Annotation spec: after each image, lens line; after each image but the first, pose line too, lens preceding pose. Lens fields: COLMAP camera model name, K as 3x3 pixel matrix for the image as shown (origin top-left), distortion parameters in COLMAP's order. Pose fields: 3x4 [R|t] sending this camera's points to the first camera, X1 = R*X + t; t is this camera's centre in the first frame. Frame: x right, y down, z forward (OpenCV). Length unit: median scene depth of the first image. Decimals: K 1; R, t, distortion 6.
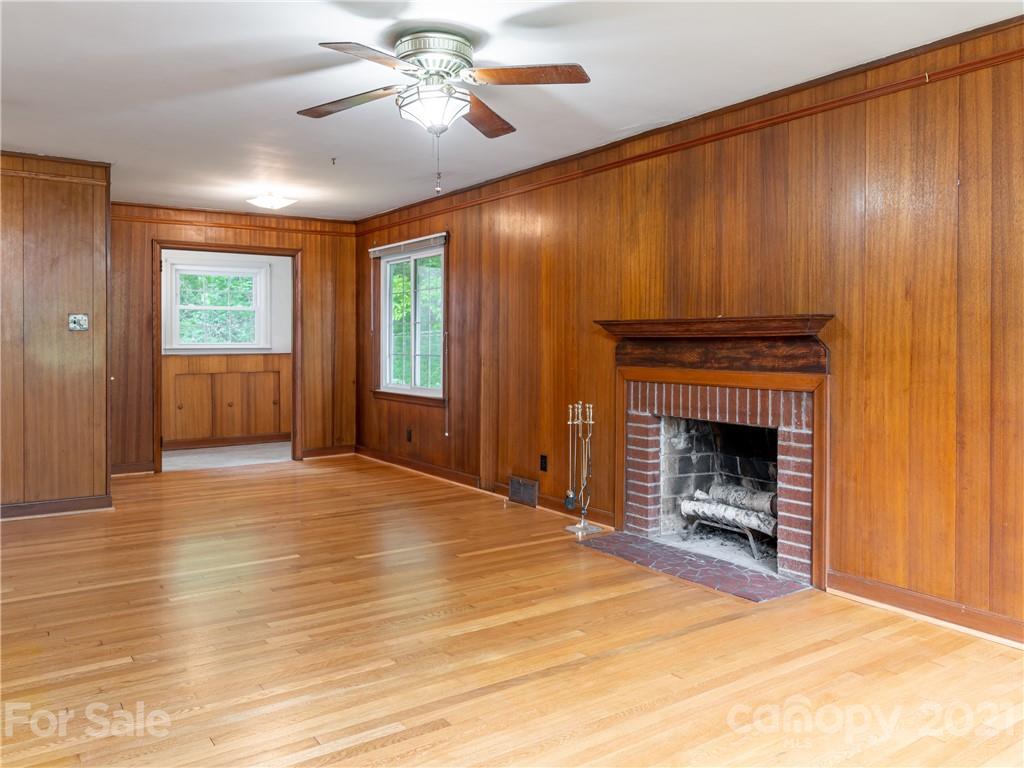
lens RADIAL K [[798.8, 0, 513.3], [0, 798.8, 380.5], [0, 0, 1]] dist [-0.004581, 0.000747]
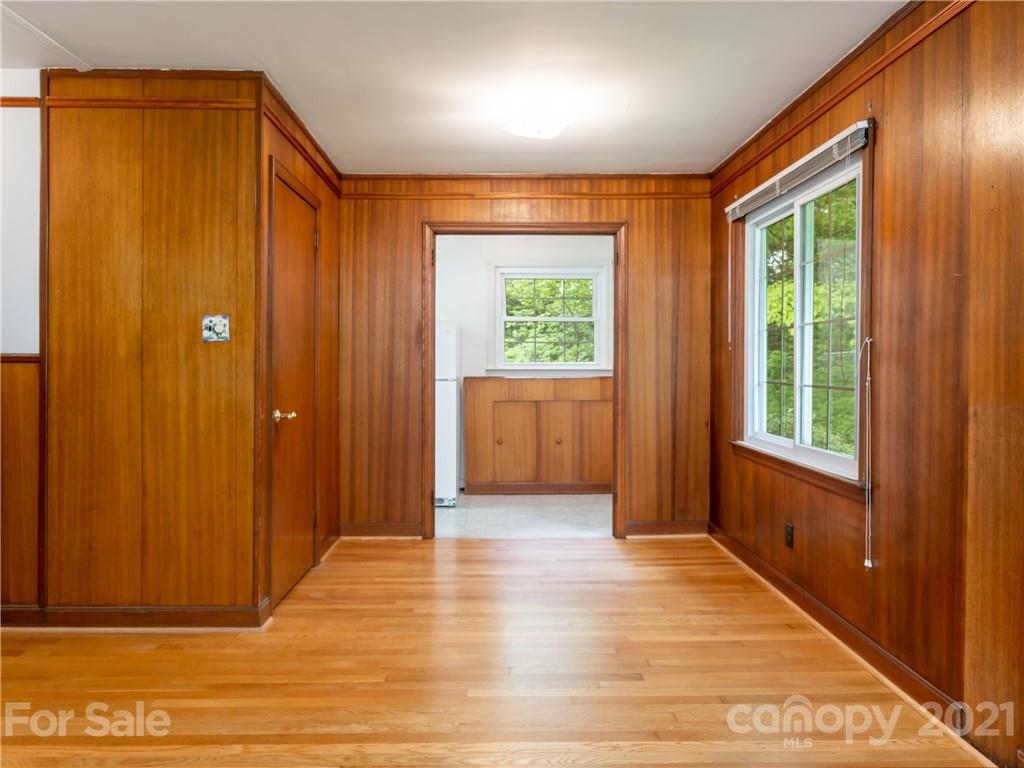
lens RADIAL K [[687.4, 0, 516.4], [0, 687.4, 360.3], [0, 0, 1]] dist [-0.002003, -0.002343]
pose [[0.849114, -0.001423, -0.528207, -0.040403], [-0.026166, 0.998655, -0.044754, -0.021561], [0.527561, 0.051822, 0.847935, 0.482693]]
